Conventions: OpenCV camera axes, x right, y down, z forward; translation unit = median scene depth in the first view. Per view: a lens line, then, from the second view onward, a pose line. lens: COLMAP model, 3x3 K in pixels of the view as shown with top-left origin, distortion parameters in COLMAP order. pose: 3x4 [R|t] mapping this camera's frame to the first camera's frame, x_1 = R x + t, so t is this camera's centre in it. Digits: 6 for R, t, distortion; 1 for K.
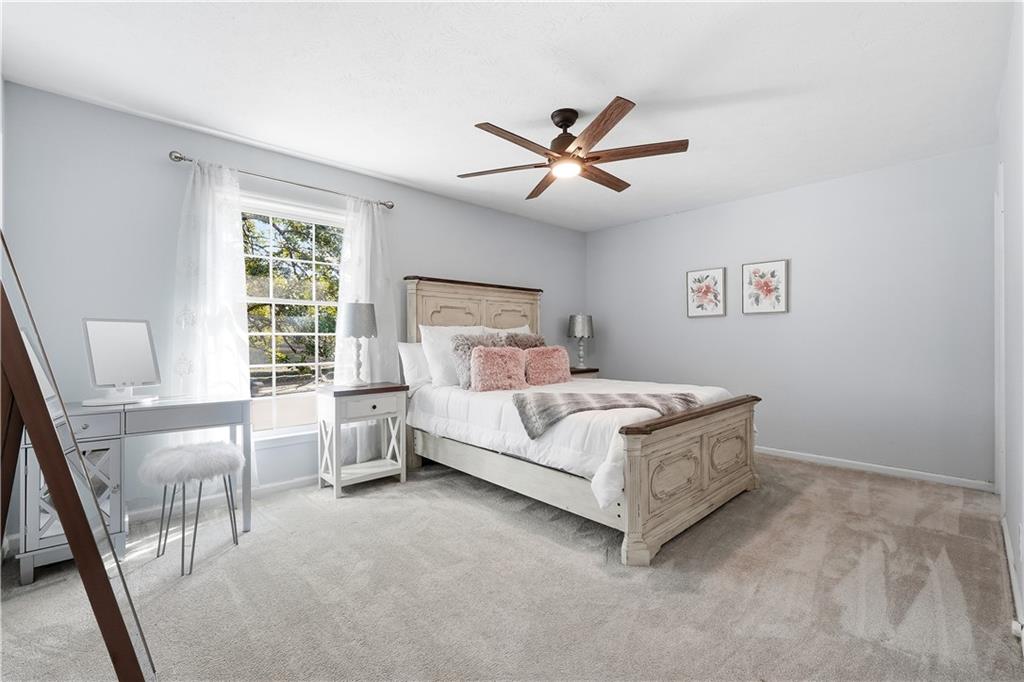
lens RADIAL K [[434.6, 0, 514.3], [0, 434.6, 339.3], [0, 0, 1]] dist [-0.018604, 0.005332]
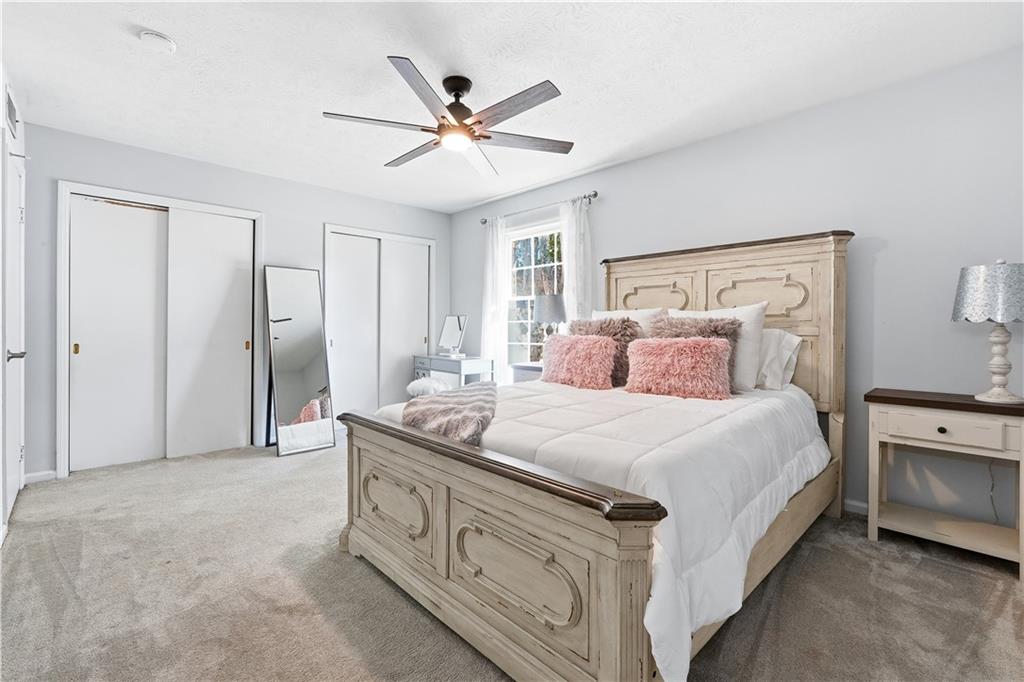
lens RADIAL K [[447.0, 0, 508.4], [0, 447.0, 331.3], [0, 0, 1]] dist [0.001516, 0.000151]
pose [[0.023330, 0.013833, -0.999632, 0.743890], [-0.002617, 0.999902, 0.013775, -0.000173], [0.999724, 0.002295, 0.023363, 0.746802]]
